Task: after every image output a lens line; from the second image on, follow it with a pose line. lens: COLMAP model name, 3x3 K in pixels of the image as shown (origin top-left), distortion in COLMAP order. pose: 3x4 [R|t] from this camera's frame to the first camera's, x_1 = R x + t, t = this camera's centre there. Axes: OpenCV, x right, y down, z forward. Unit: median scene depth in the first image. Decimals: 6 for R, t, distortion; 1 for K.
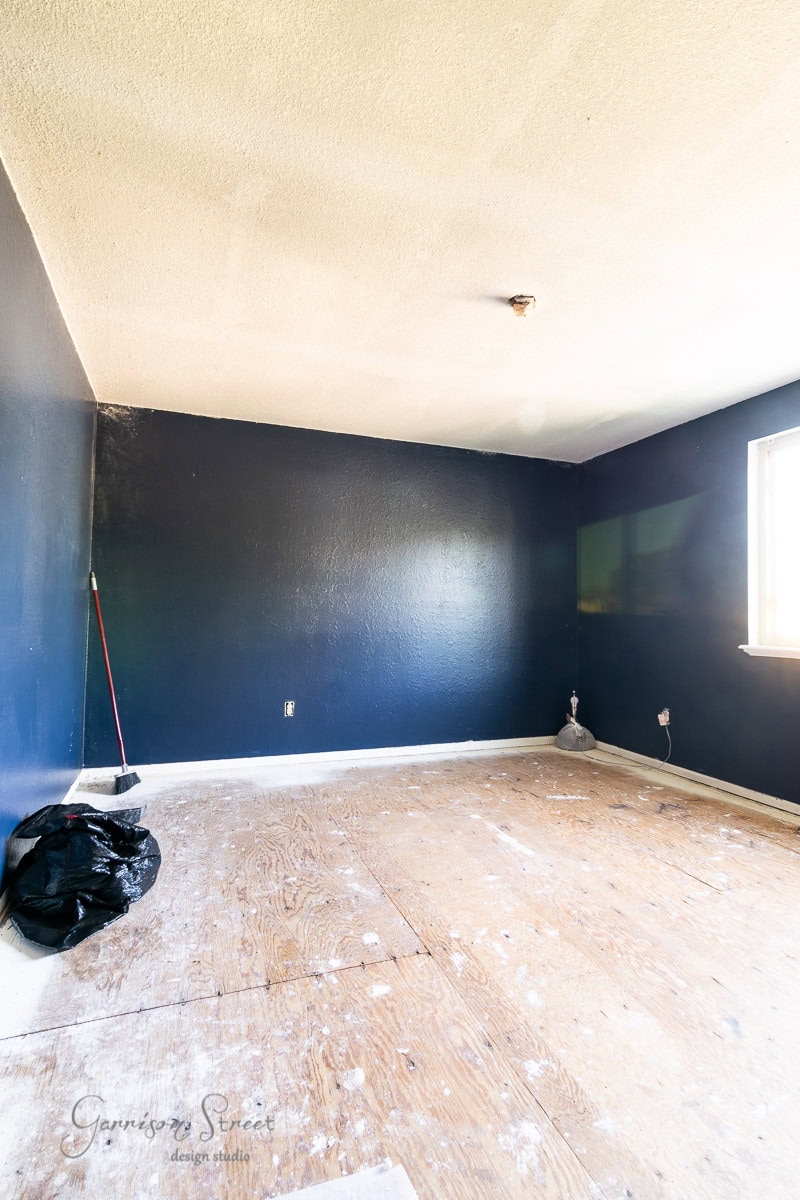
lens RADIAL K [[573.4, 0, 400.0], [0, 573.4, 600.0], [0, 0, 1]] dist [-0.000136, 0.000205]
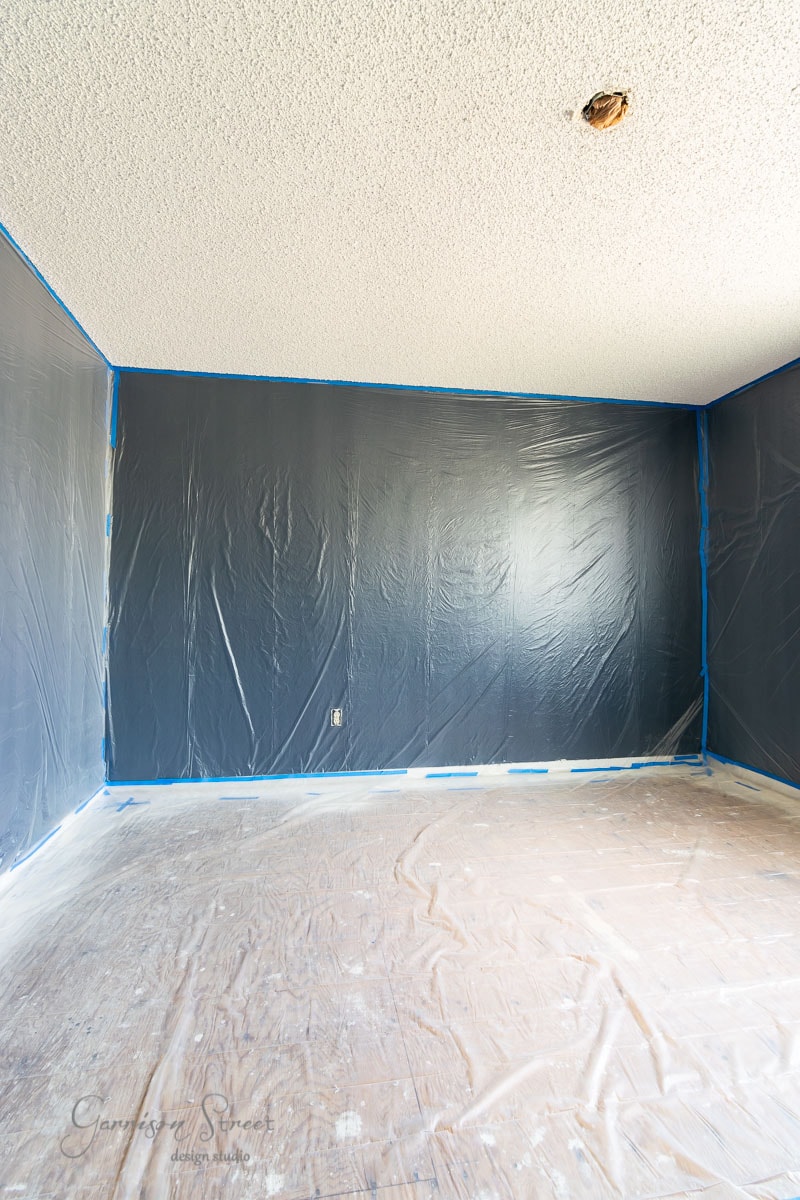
lens RADIAL K [[573.4, 0, 400.0], [0, 573.4, 600.0], [0, 0, 1]] dist [-0.000136, 0.000205]
pose [[0.982300, -0.012663, -0.186885, 0.076719], [0.015470, 0.999788, 0.013568, 0.009248], [0.186673, -0.016219, 0.982288, 0.251177]]
